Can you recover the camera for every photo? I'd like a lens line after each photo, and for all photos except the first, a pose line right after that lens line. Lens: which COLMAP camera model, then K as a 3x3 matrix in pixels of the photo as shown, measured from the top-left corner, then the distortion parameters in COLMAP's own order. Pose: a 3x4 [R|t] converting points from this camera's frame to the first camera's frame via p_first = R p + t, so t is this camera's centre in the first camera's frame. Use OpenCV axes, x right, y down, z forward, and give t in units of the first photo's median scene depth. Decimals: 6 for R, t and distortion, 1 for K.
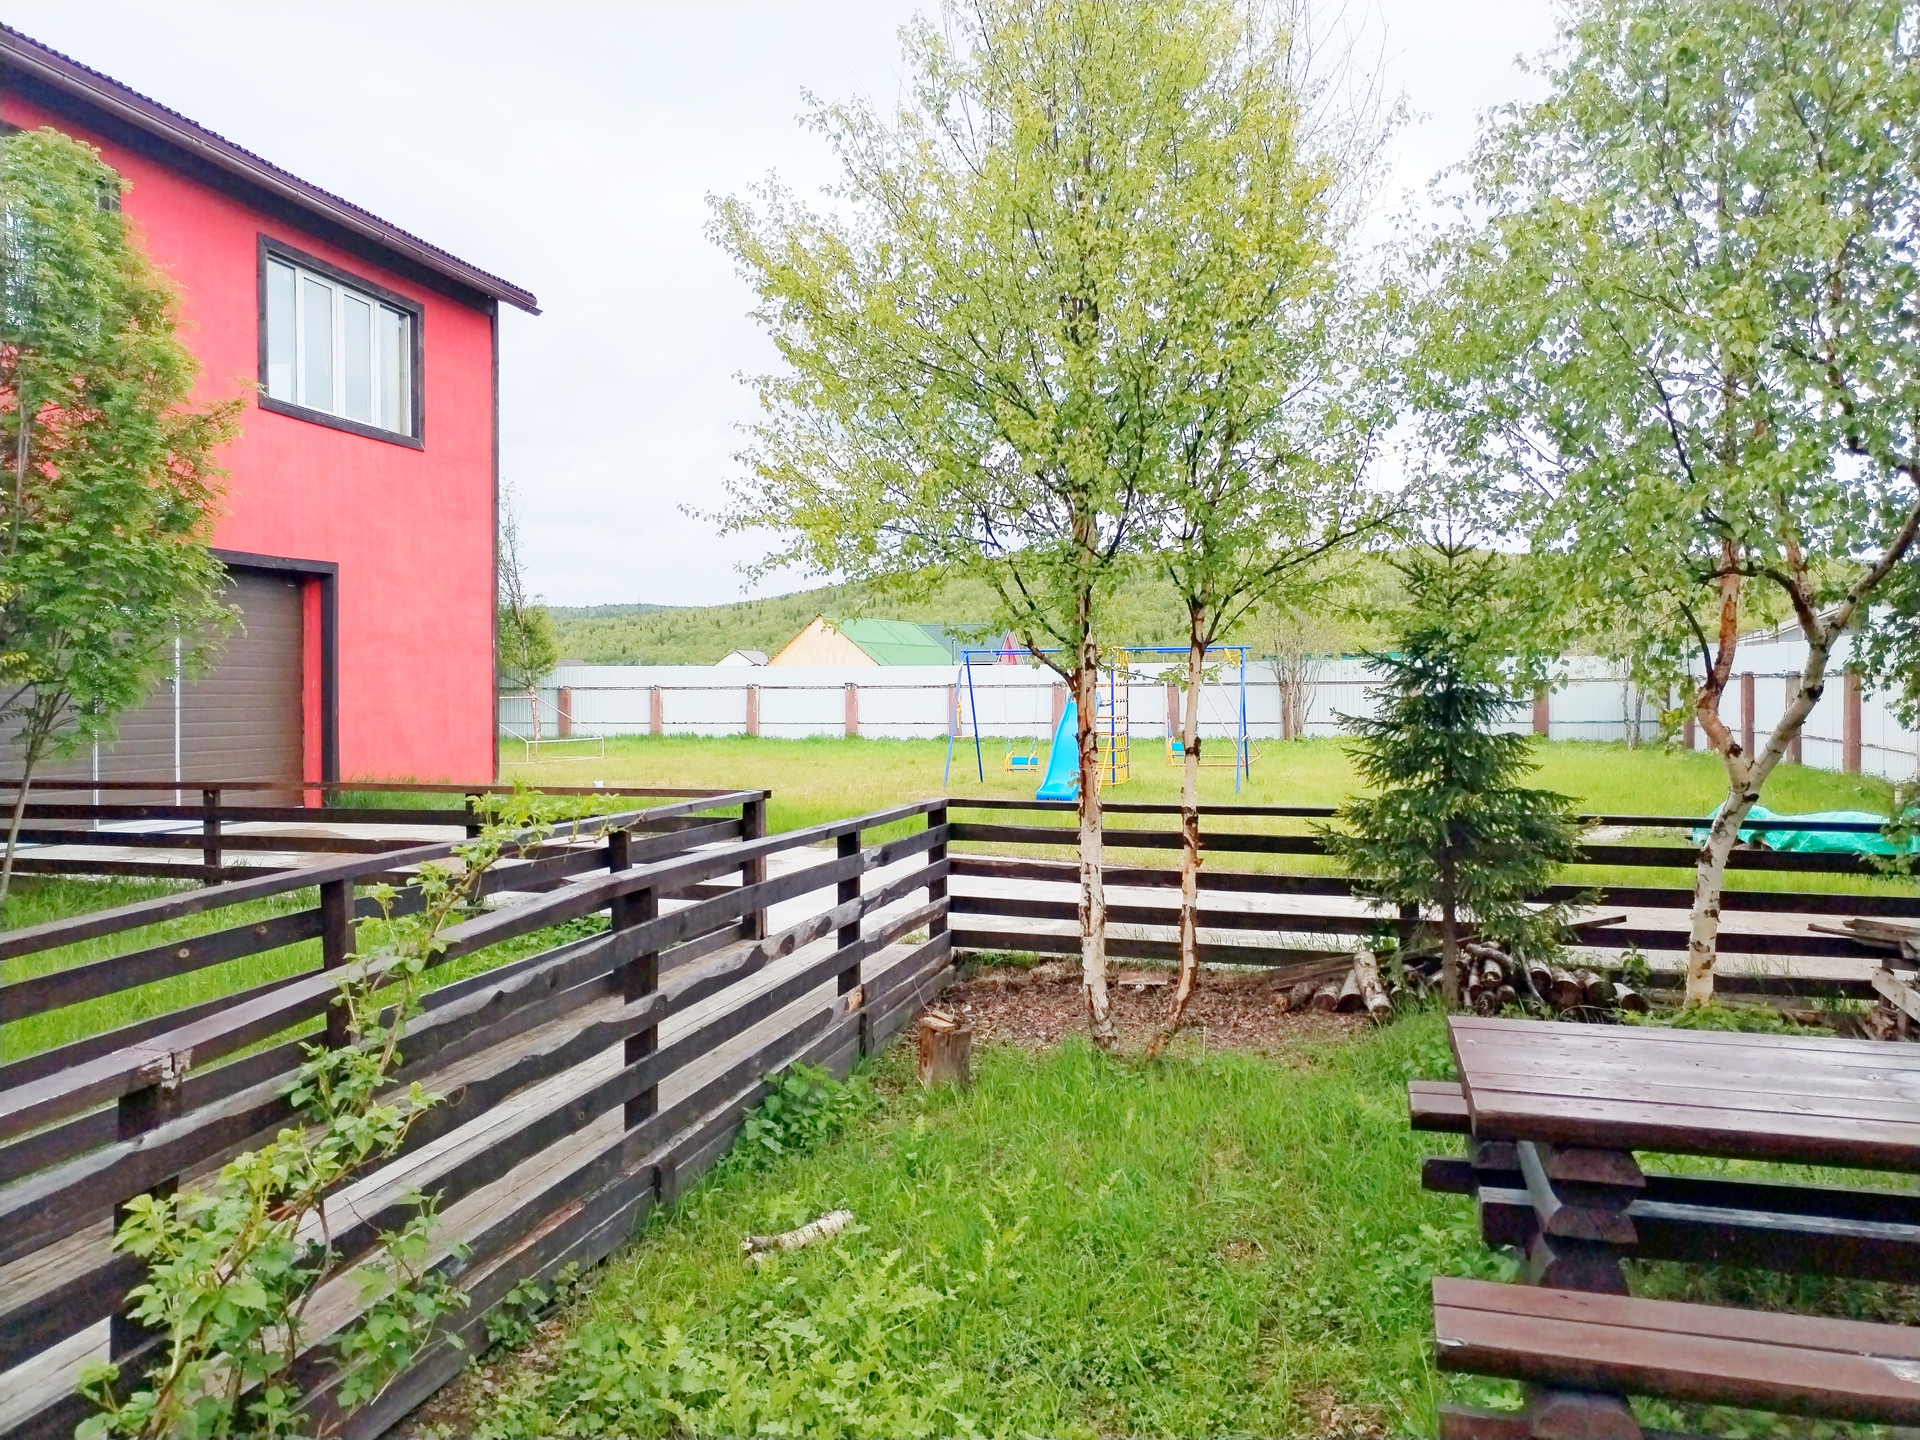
lens RADIAL K [[1436.4, 0, 960.0], [0, 1436.4, 720.0], [0, 0, 1]] dist [0.048752, -0.028696]
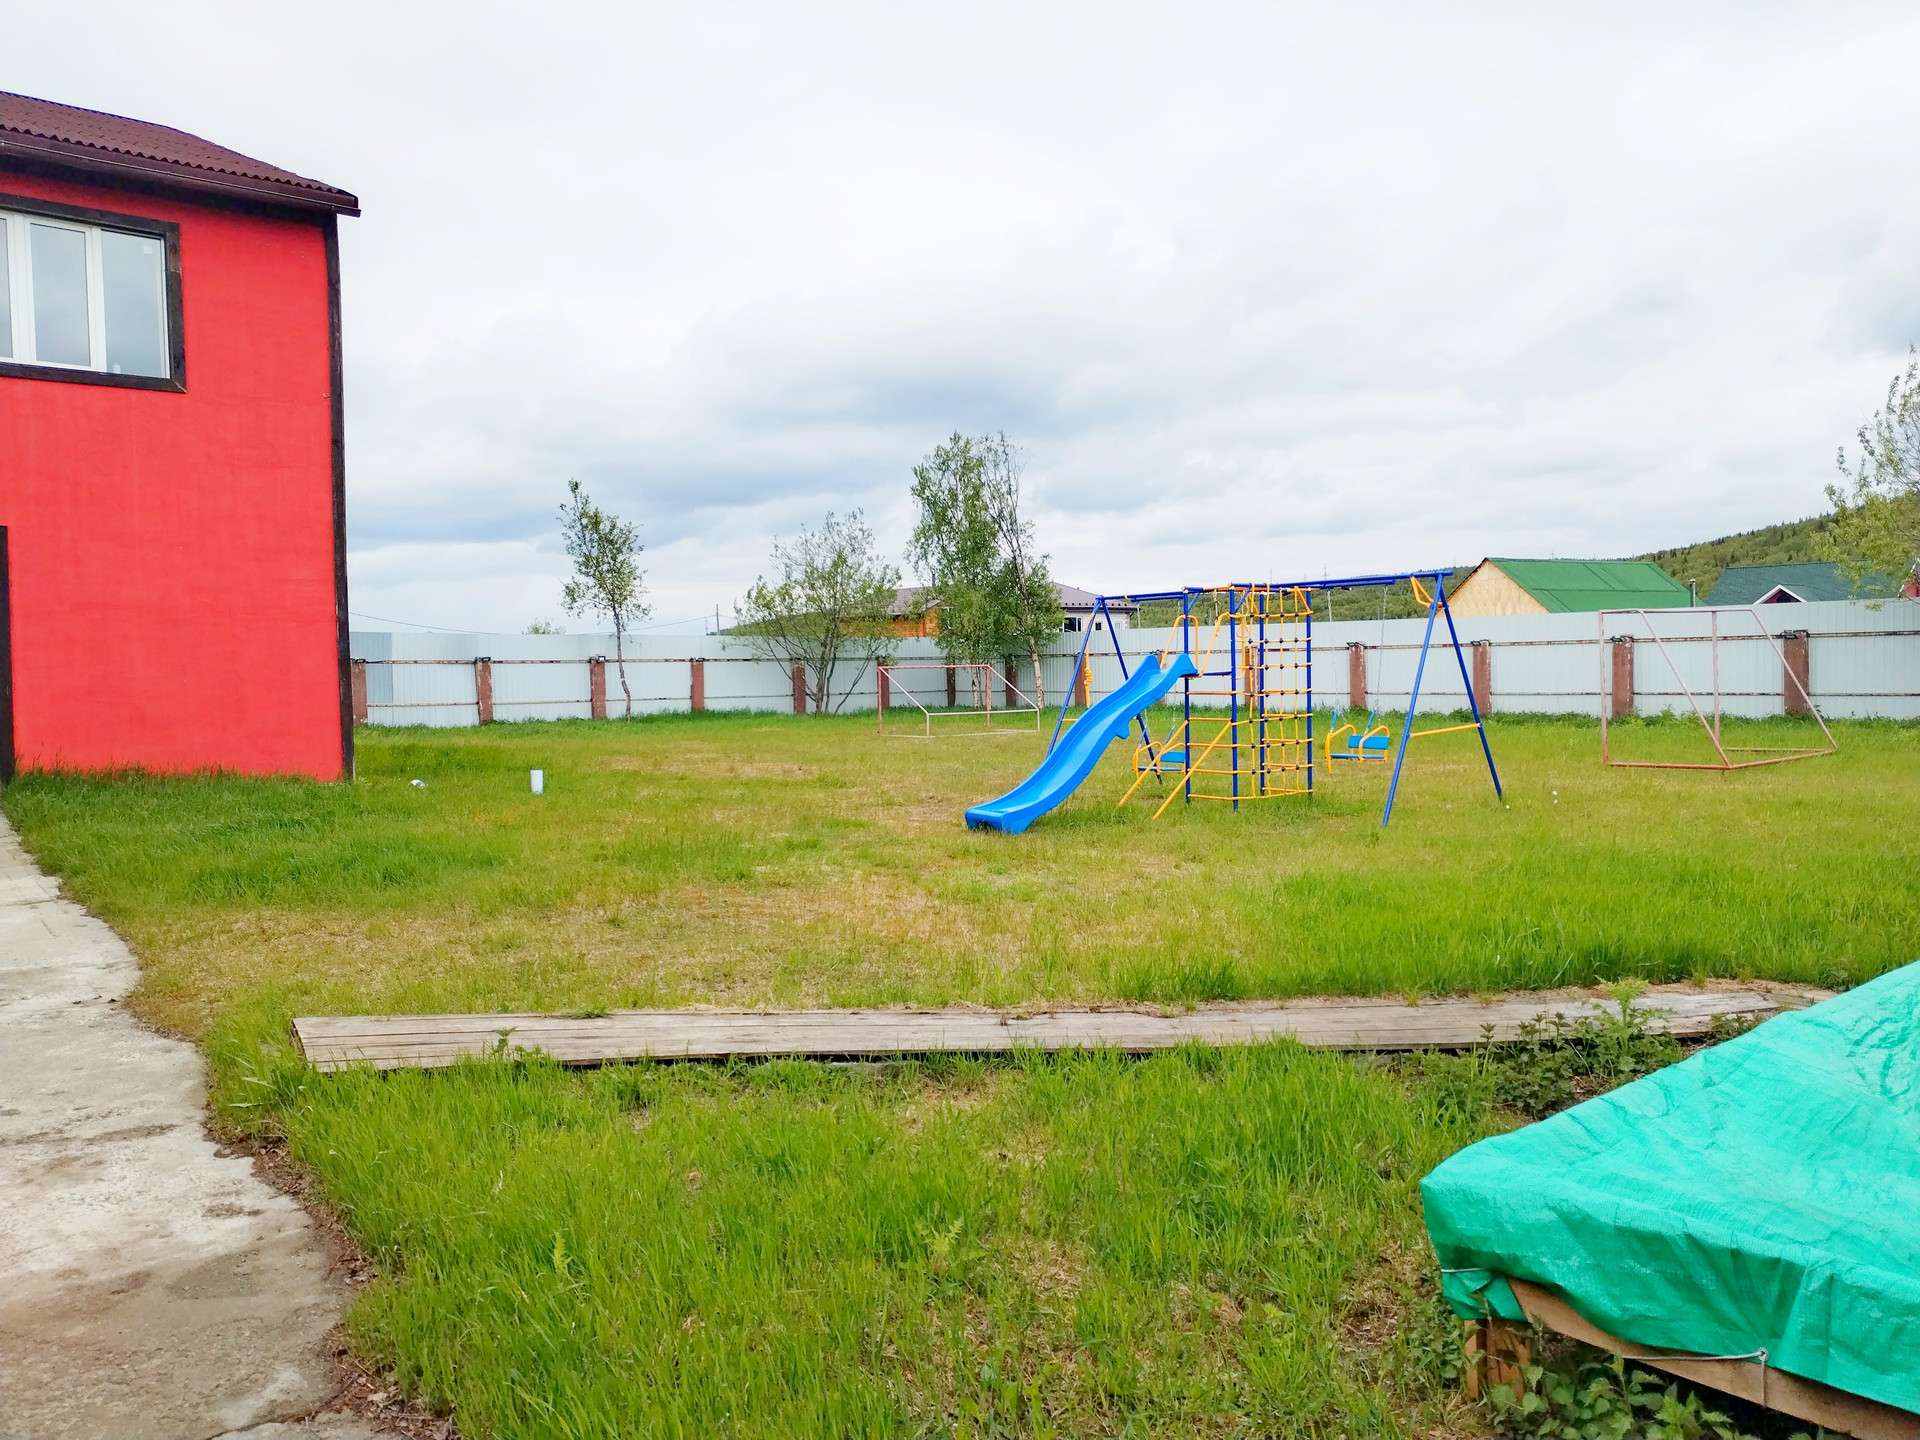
lens RADIAL K [[1436.4, 0, 960.0], [0, 1436.4, 720.0], [0, 0, 1]] dist [0.048752, -0.028696]
pose [[0.818256, -0.003632, -0.574842, 0.520233], [0.017098, 0.999691, 0.018023, 0.004741], [0.574599, -0.024576, 0.818066, 0.540754]]
